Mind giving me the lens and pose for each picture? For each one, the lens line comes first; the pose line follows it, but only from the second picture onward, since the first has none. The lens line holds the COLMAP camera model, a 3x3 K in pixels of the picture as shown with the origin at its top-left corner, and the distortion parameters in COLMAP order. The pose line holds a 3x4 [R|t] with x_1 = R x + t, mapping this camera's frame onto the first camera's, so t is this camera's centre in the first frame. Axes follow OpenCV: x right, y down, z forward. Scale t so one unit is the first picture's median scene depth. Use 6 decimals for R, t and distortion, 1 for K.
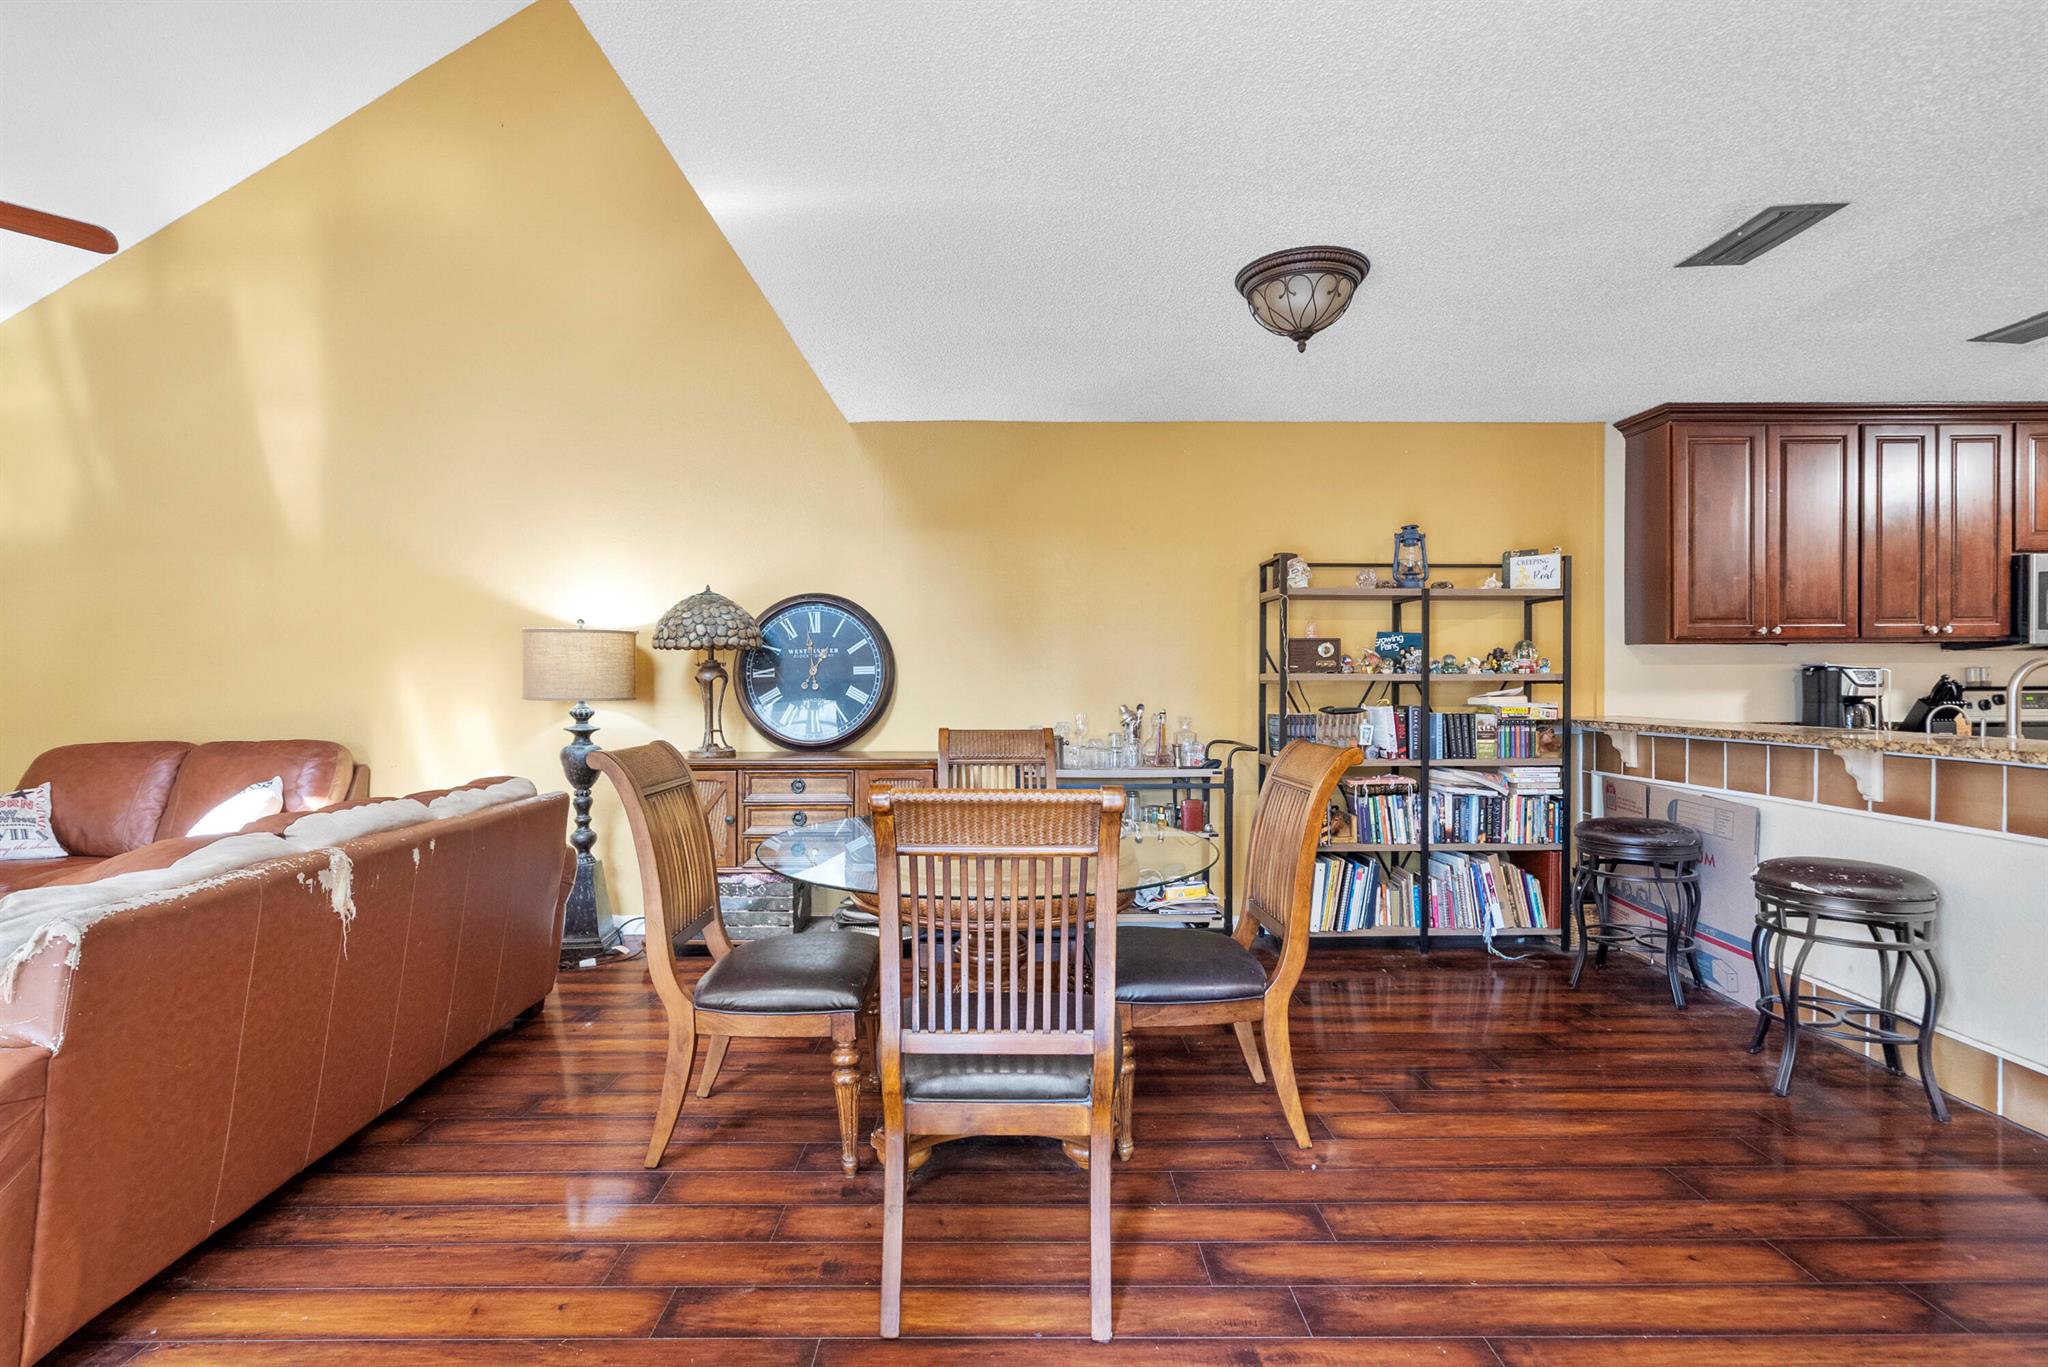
lens RADIAL K [[931.6, 0, 1016.8], [0, 931.6, 680.9], [0, 0, 1]] dist [-0.002735, -0.000151]
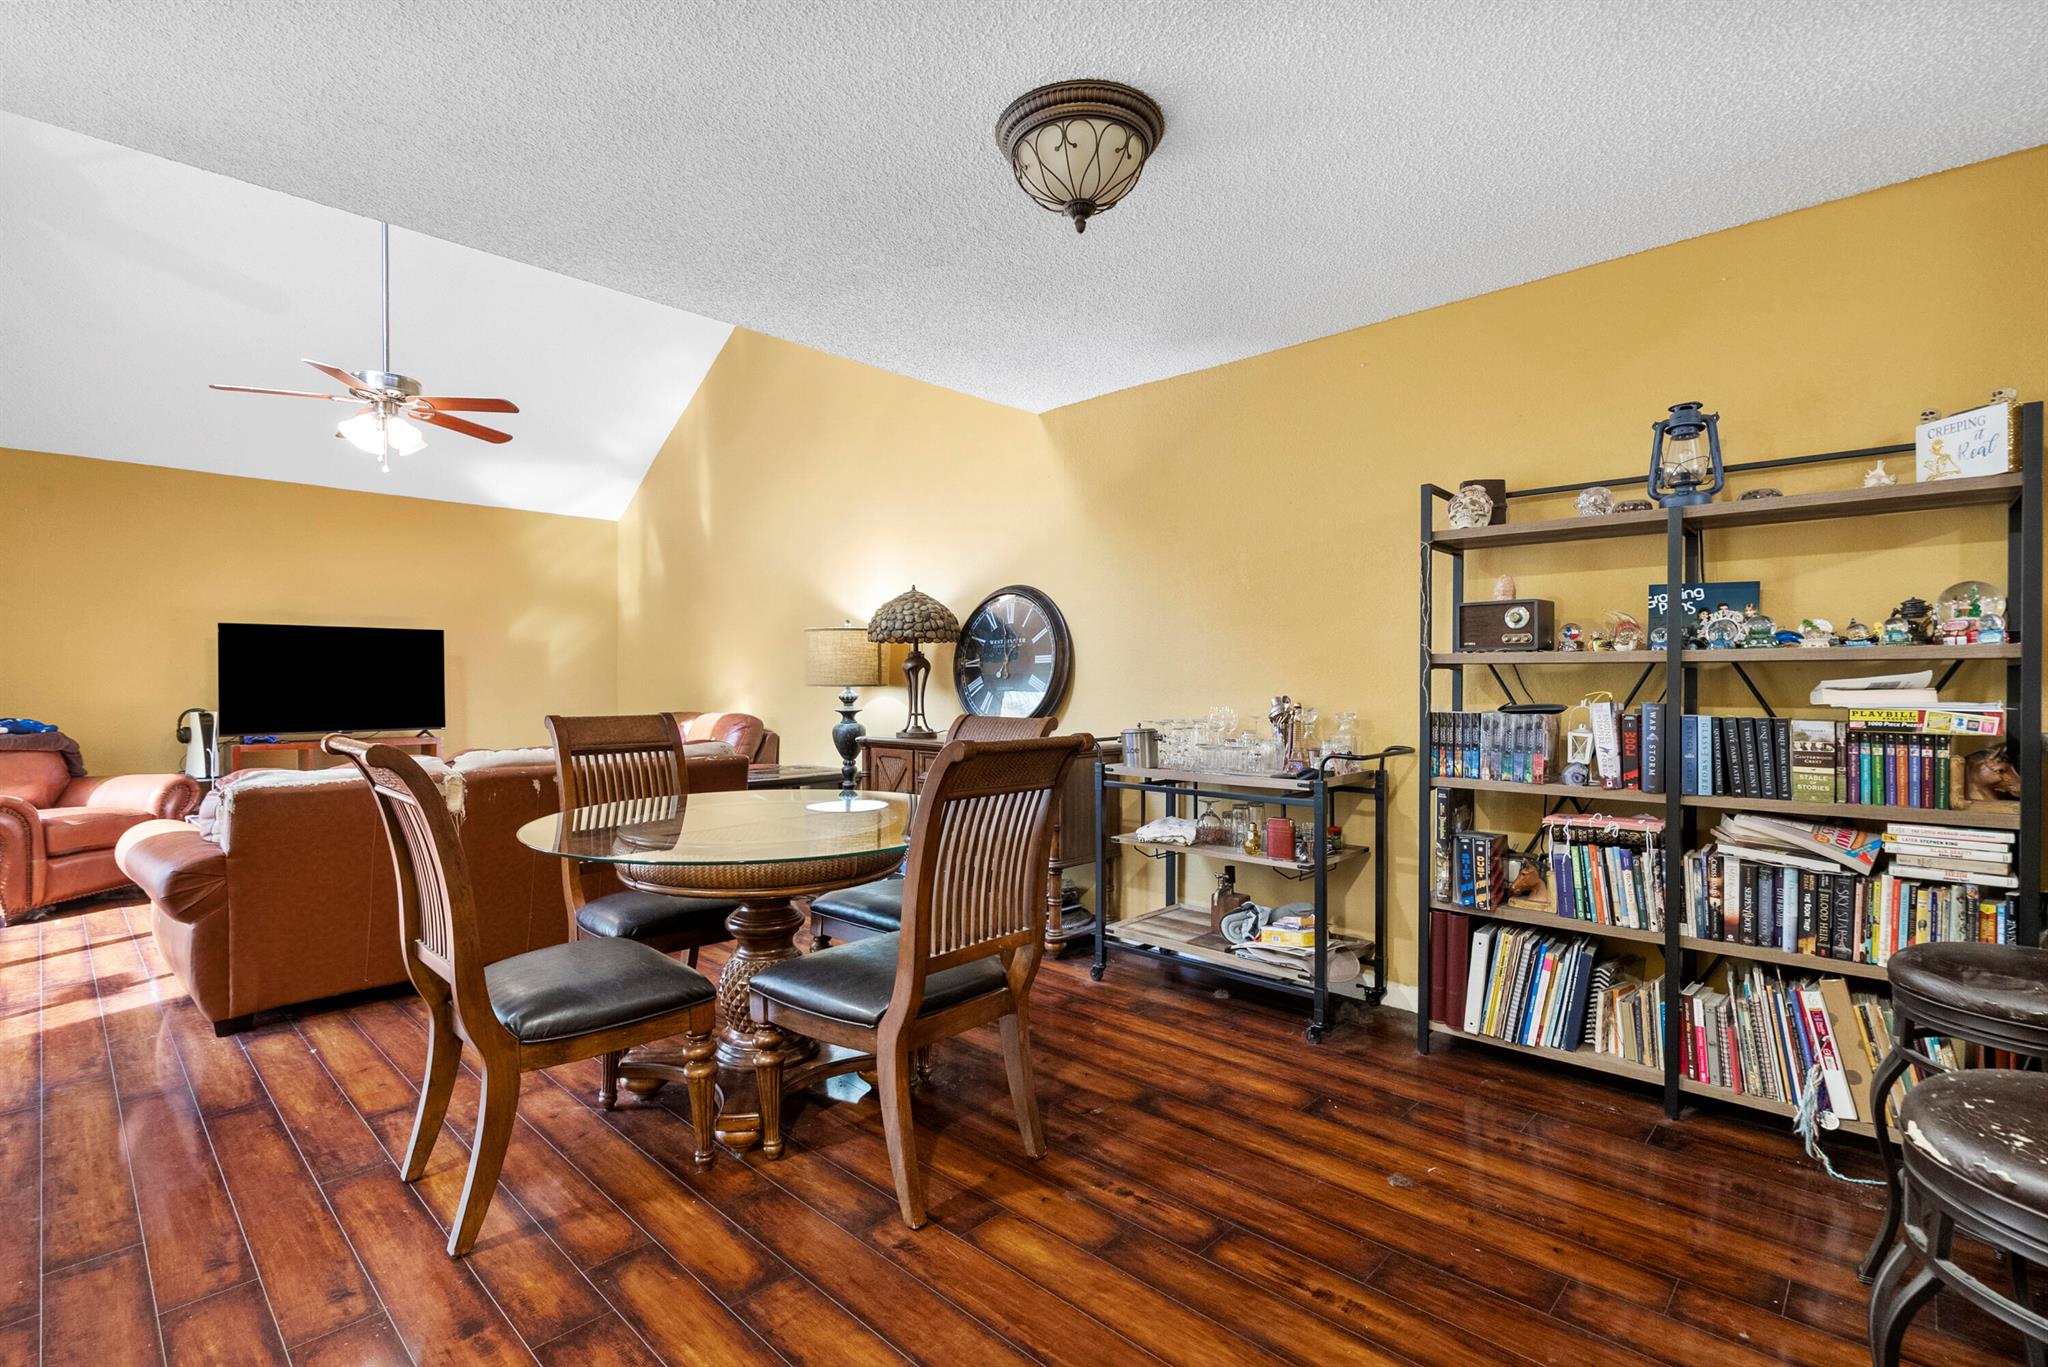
lens RADIAL K [[931.6, 0, 1016.8], [0, 931.6, 680.9], [0, 0, 1]] dist [-0.002735, -0.000151]
pose [[0.718717, 0.001465, -0.695302, 0.547614], [-0.002038, 0.999998, 0.000001, 0.013070], [0.695300, 0.001417, 0.718718, 0.277095]]
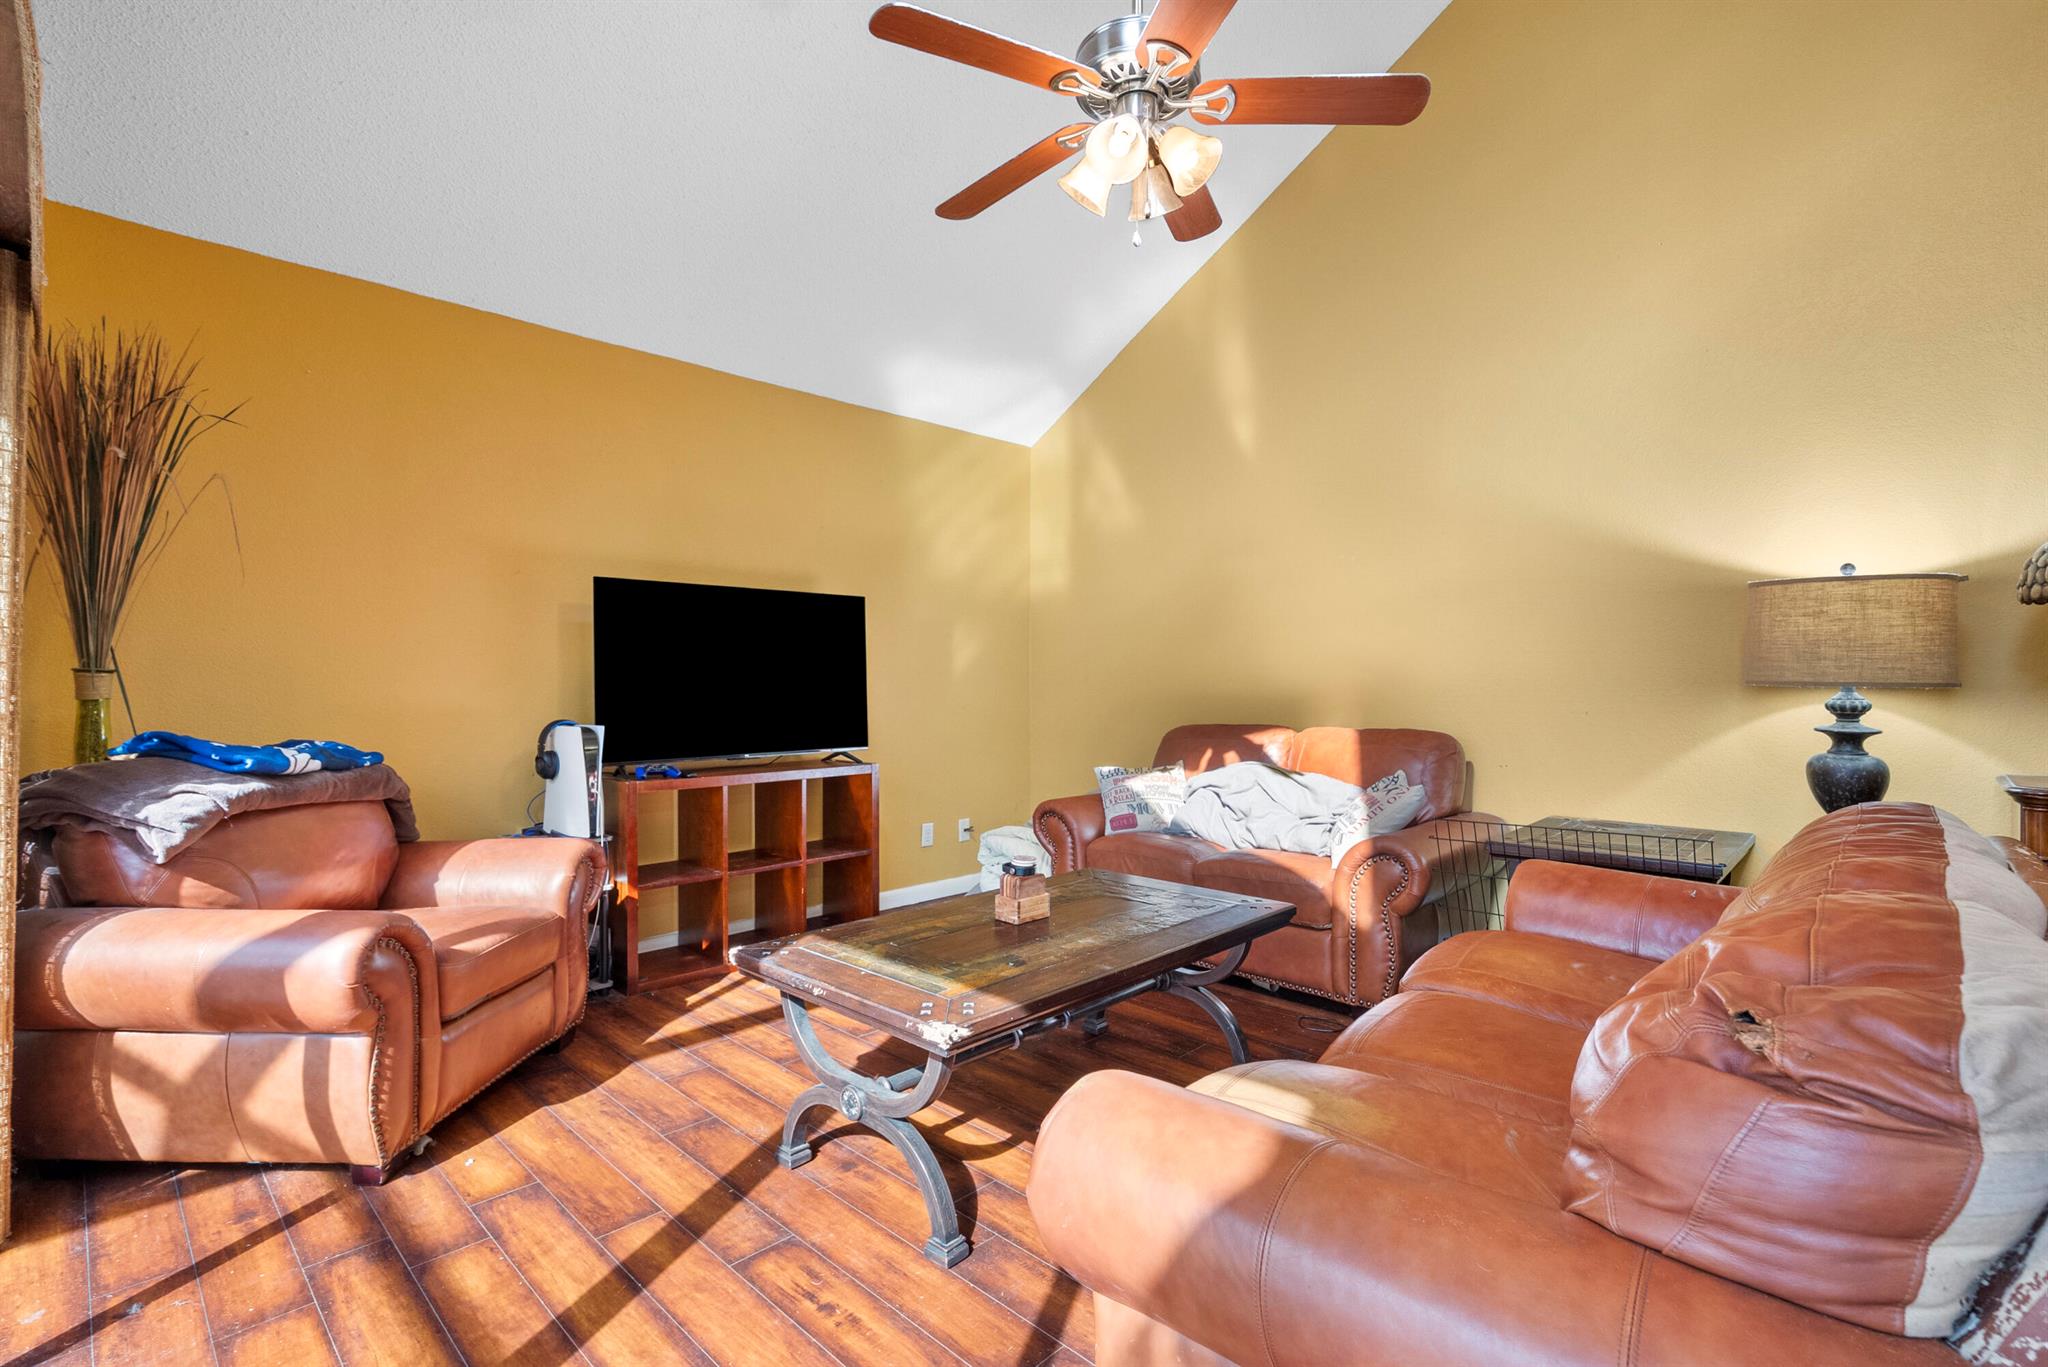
lens RADIAL K [[955.7, 0, 1019.6], [0, 955.7, 673.7], [0, 0, 1]] dist [0.001903, 0.000688]
pose [[0.709831, -0.000620, -0.704372, -0.409275], [-0.005140, 0.999968, -0.006060, 0.018908], [0.704353, 0.007922, 0.709805, 0.107198]]
